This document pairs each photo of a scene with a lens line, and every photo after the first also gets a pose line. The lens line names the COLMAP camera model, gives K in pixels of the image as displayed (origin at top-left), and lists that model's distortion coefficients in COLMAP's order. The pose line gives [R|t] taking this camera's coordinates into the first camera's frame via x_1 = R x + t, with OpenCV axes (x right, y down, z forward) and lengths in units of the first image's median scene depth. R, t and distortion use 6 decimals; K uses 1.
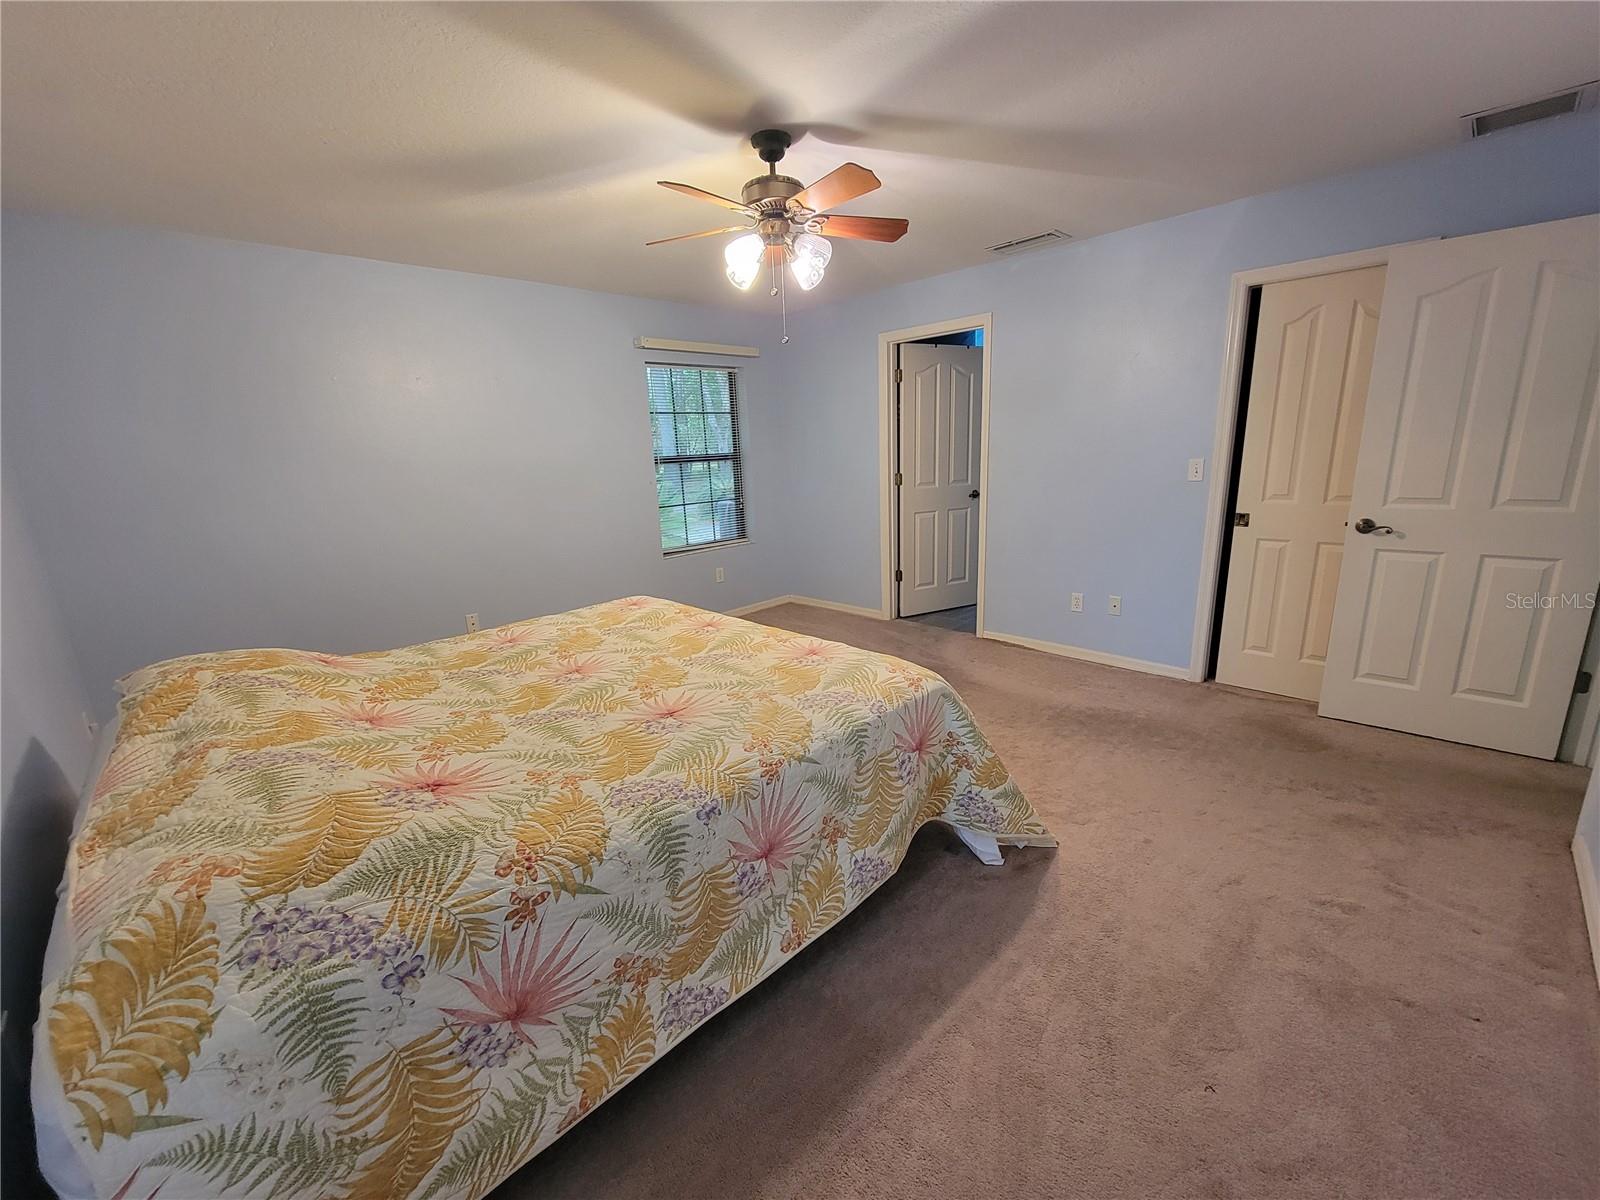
lens RADIAL K [[650.6, 0, 800.0], [0, 650.6, 600.0], [0, 0, 1]] dist [0.000054, -0.000043]
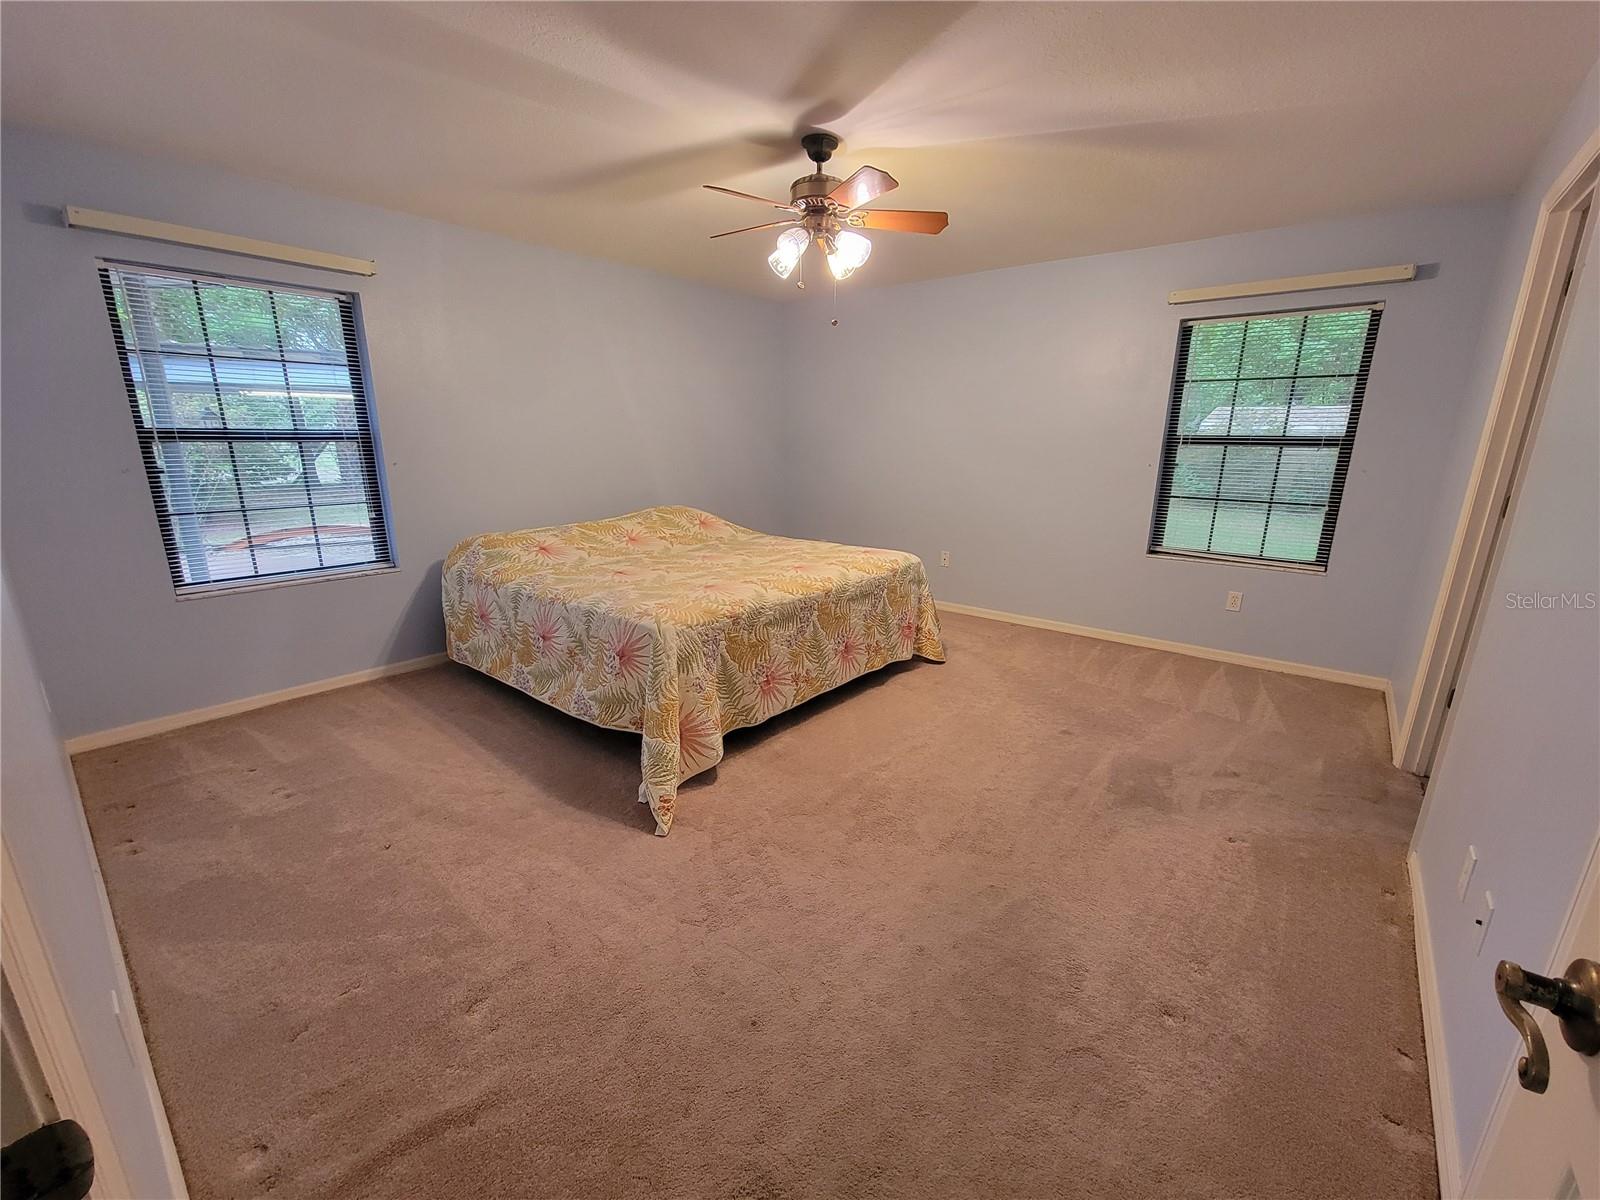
lens RADIAL K [[650.6, 0, 800.0], [0, 650.6, 600.0], [0, 0, 1]] dist [0.000054, -0.000043]
pose [[0.101041, 0.293814, -0.950507, 1.229656], [-0.240231, 0.934331, 0.263277, -0.268907], [0.965443, 0.201740, 0.164989, 0.948720]]
